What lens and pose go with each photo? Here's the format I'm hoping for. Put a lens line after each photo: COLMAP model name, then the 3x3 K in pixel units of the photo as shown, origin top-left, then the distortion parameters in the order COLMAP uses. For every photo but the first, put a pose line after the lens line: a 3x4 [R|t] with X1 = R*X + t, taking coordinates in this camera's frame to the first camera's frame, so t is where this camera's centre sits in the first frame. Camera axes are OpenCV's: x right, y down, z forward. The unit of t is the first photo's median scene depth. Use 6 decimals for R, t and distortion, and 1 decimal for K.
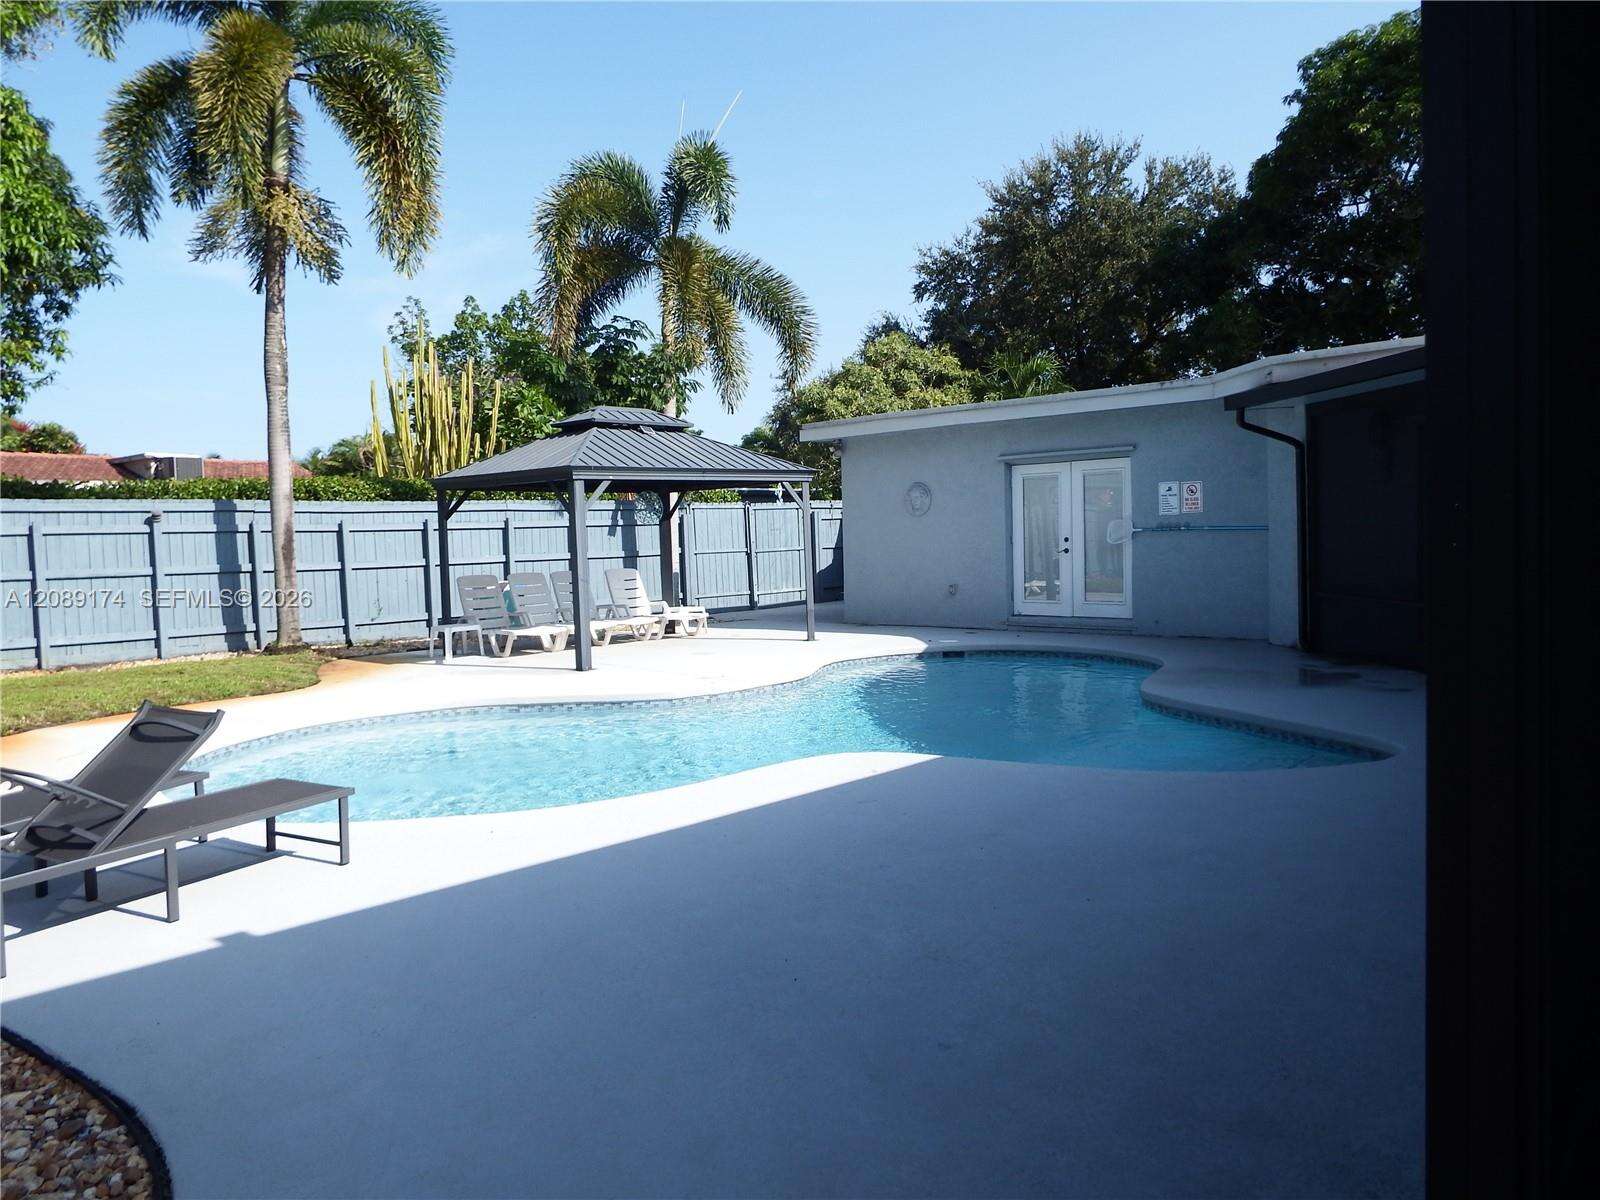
lens RADIAL K [[1159.6, 0, 799.0], [0, 1159.6, 610.3], [0, 0, 1]] dist [-0.011470, 0.005862]
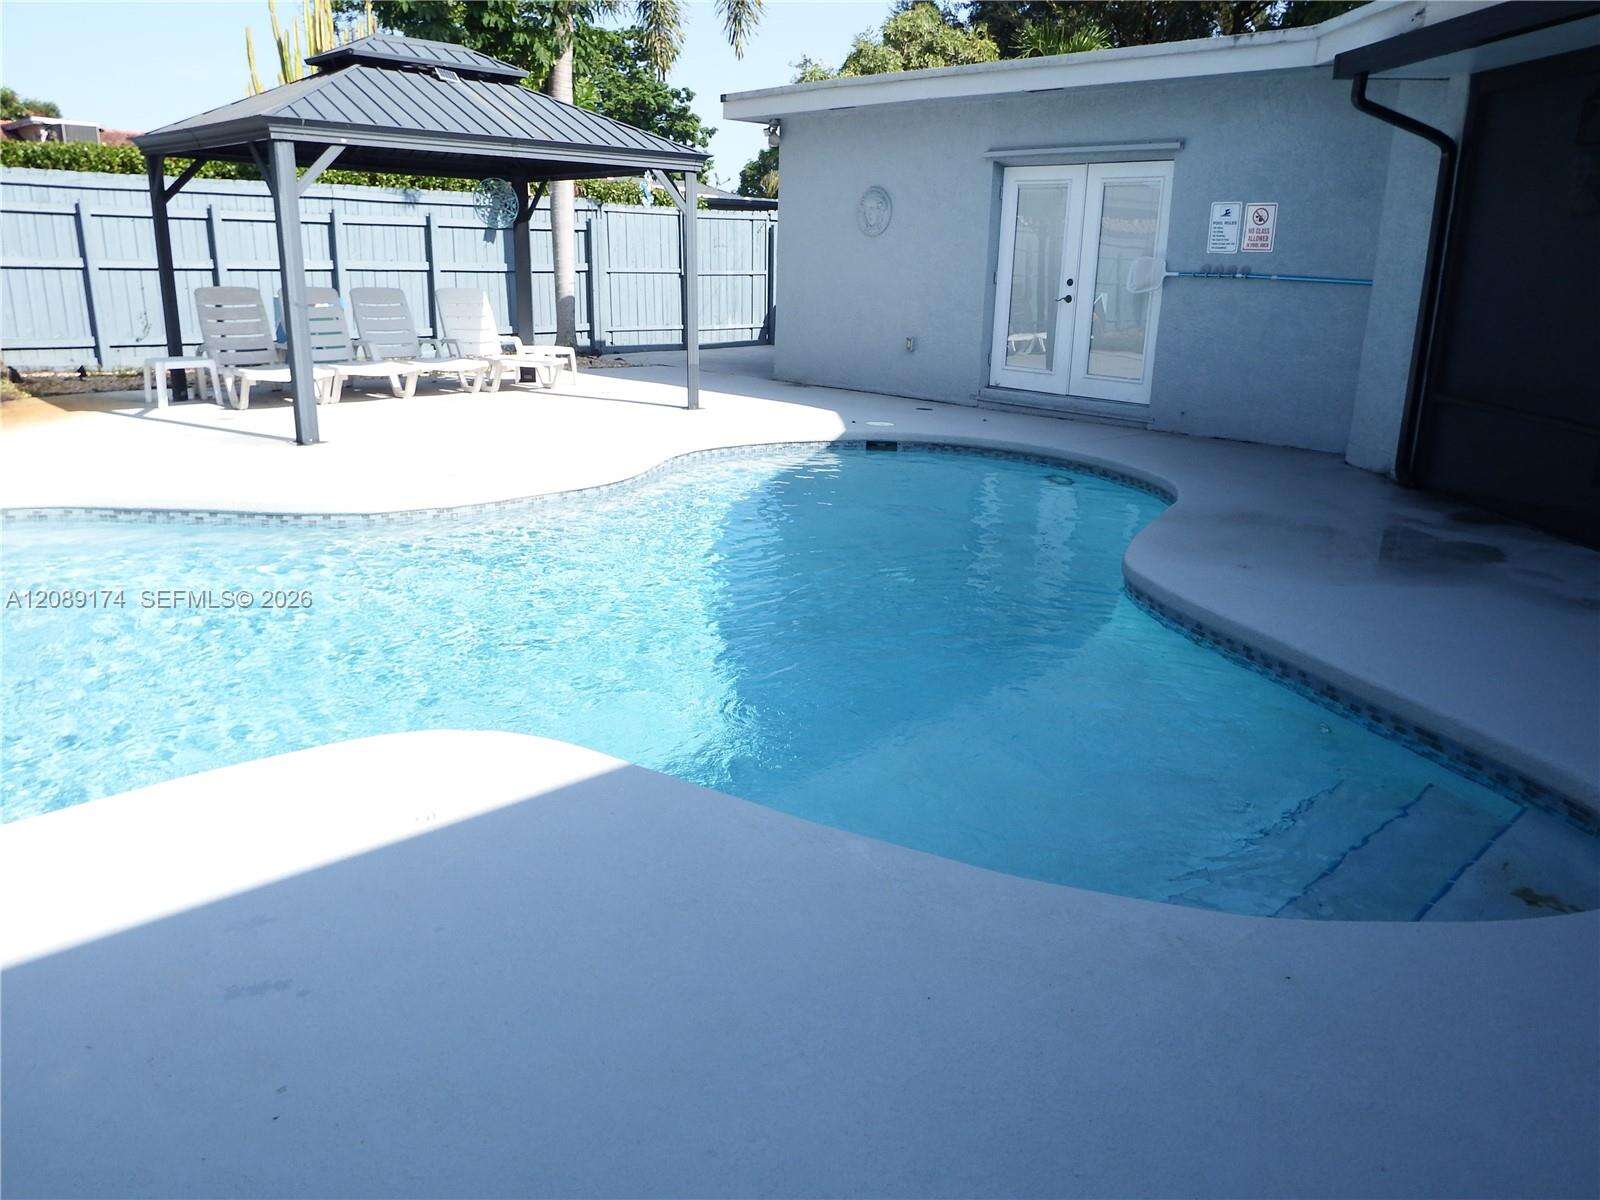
lens RADIAL K [[1159.6, 0, 807.5], [0, 1159.6, 587.0], [0, 0, 1]] dist [-0.011470, 0.005862]
pose [[0.997898, 0.062384, -0.017518, 0.100256], [-0.057283, 0.975693, 0.211521, -0.021175], [0.030288, -0.210073, 0.977216, 0.287147]]
